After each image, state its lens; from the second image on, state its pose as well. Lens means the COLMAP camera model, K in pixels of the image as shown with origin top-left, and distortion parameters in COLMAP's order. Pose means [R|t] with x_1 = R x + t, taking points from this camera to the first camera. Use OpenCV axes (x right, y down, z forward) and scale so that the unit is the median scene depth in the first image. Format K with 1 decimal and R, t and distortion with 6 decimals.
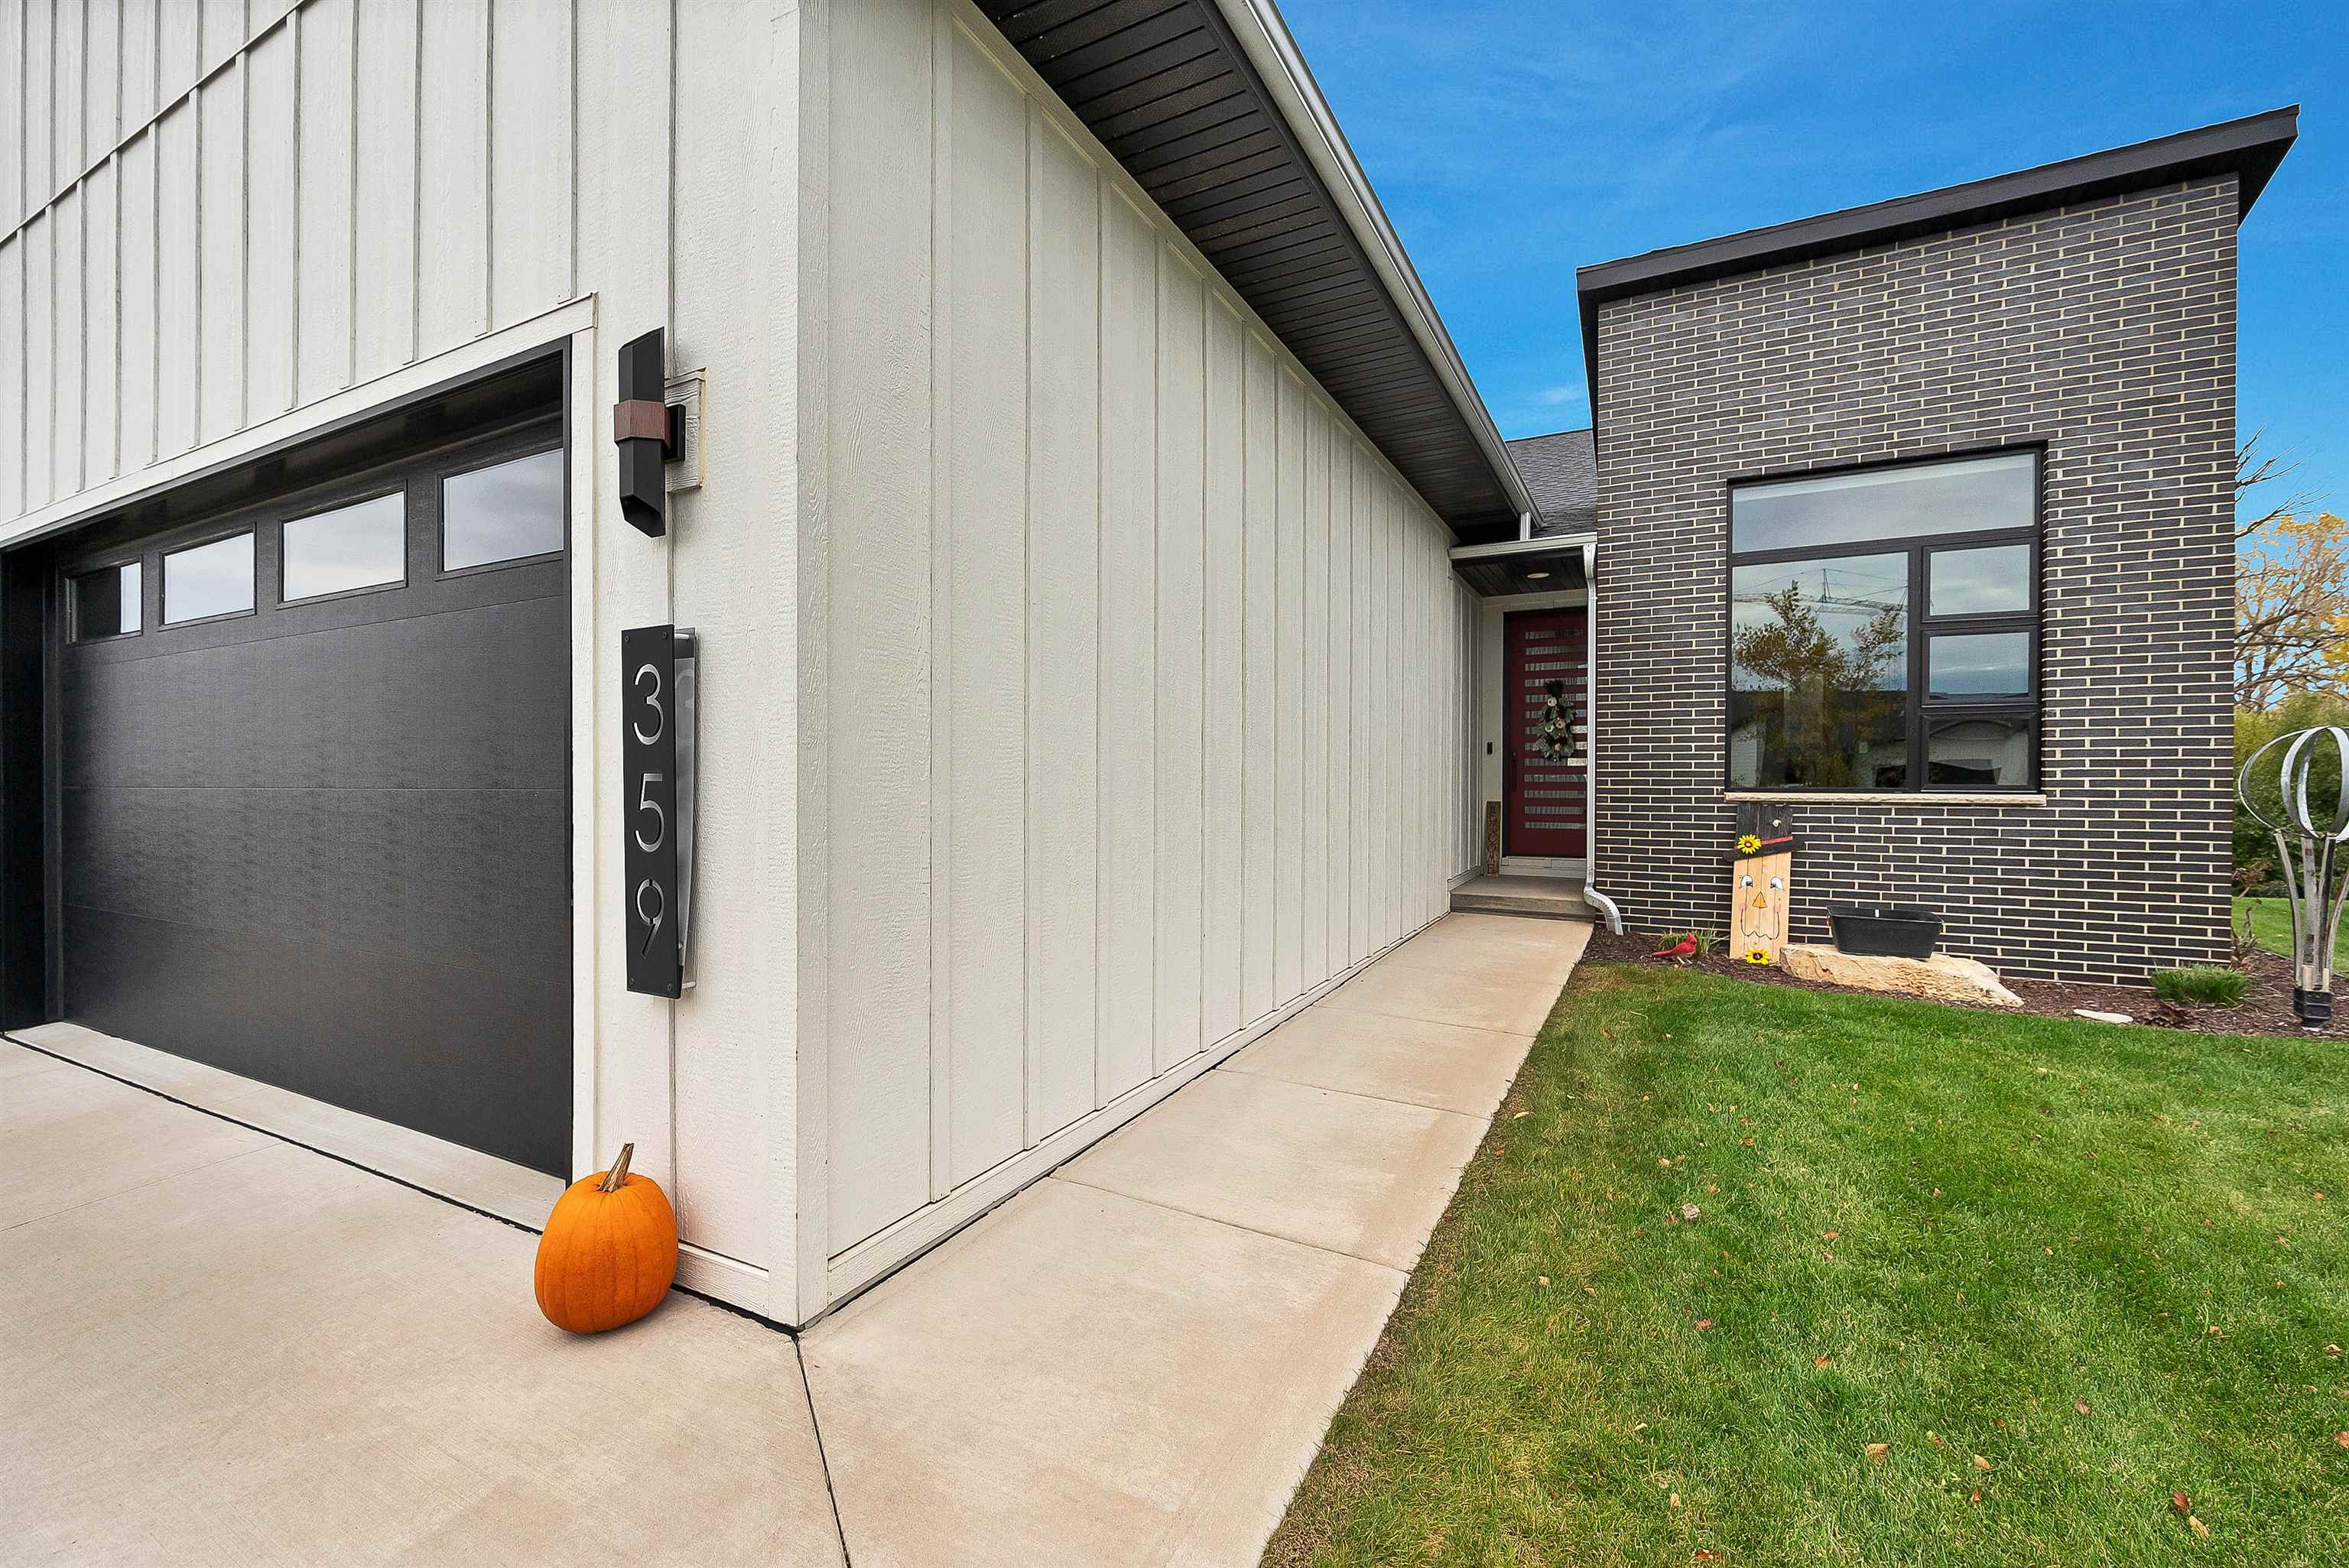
lens RADIAL K [[973.2, 0, 1191.5], [0, 973.2, 782.3], [0, 0, 1]] dist [-0.001961, -0.000547]
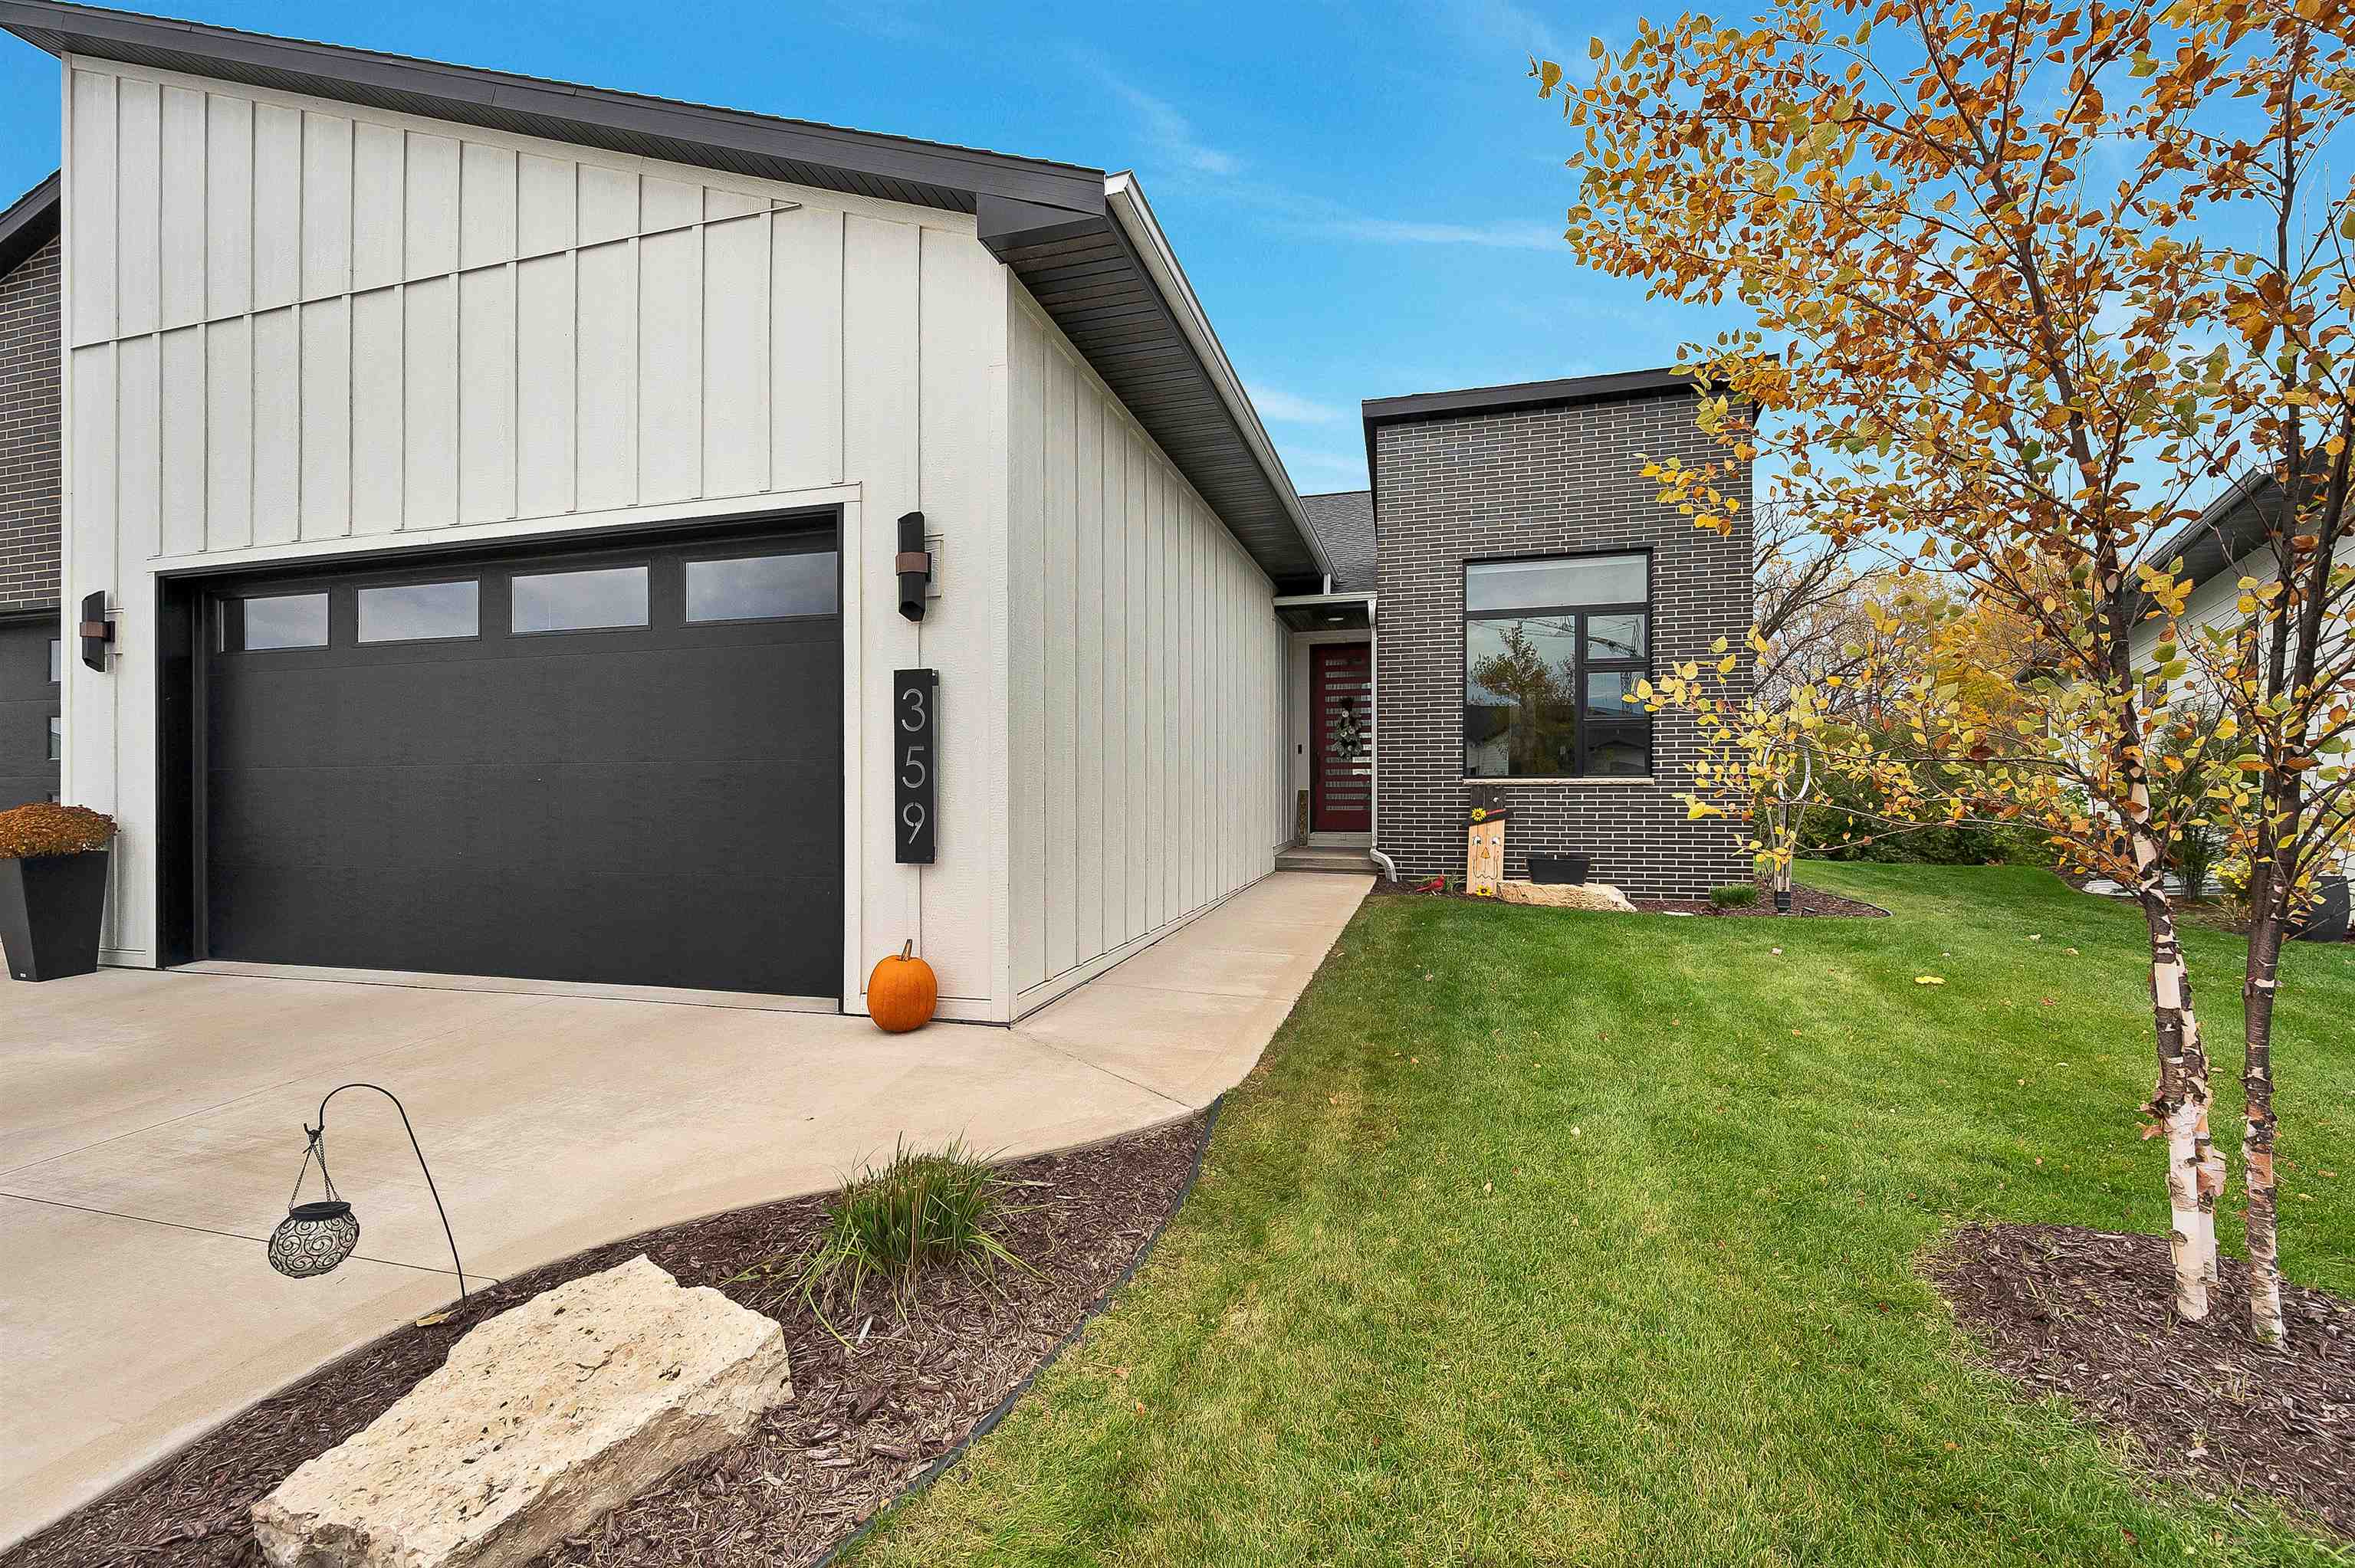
lens RADIAL K [[975.6, 0, 1194.6], [0, 975.6, 782.3], [0, 0, 1]] dist [-0.001961, -0.000547]
pose [[0.977565, -0.003686, 0.210602, -0.139246], [0.005728, 0.999942, -0.009091, 0.026842], [-0.210557, 0.010093, 0.977530, -0.319491]]
